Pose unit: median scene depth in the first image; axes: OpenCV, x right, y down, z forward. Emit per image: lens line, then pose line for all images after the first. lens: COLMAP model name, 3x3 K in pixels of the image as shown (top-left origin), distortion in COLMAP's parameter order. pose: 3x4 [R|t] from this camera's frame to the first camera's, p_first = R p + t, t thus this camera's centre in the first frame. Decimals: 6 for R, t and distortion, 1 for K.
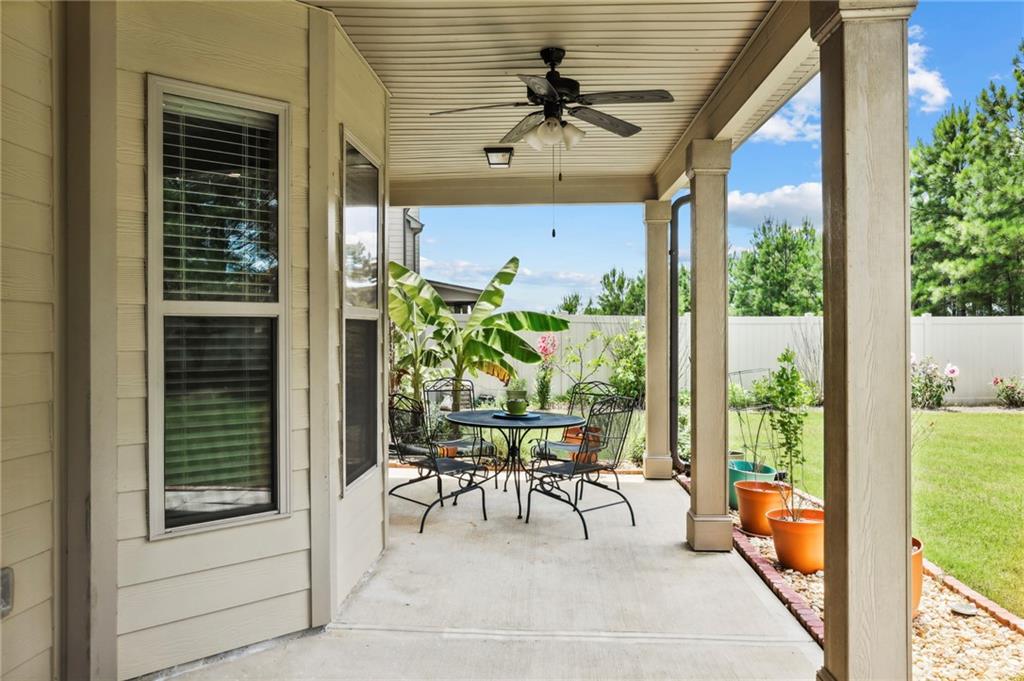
lens RADIAL K [[741.0, 0, 514.1], [0, 741.0, 338.0], [0, 0, 1]] dist [-0.000627, -0.000080]
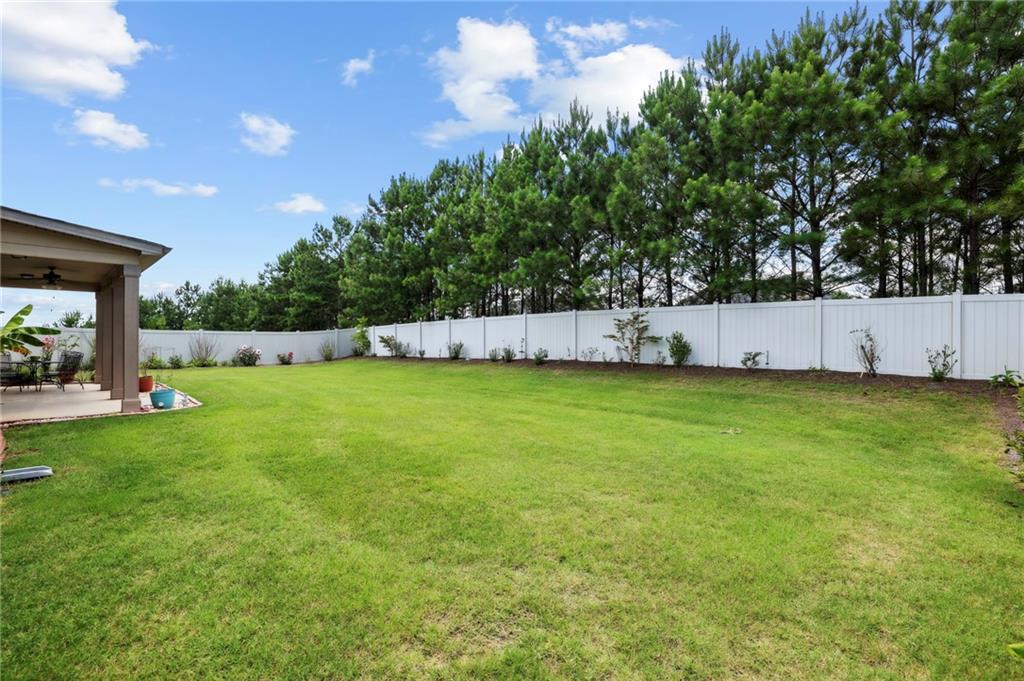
lens RADIAL K [[442.5, 0, 514.0], [0, 442.5, 336.8], [0, 0, 1]] dist [-0.026070, 0.004761]
pose [[0.645567, 0.005132, 0.763687, -0.051546], [0.006433, 0.999905, -0.012158, 0.023765], [-0.763677, 0.012761, 0.645473, -1.065277]]
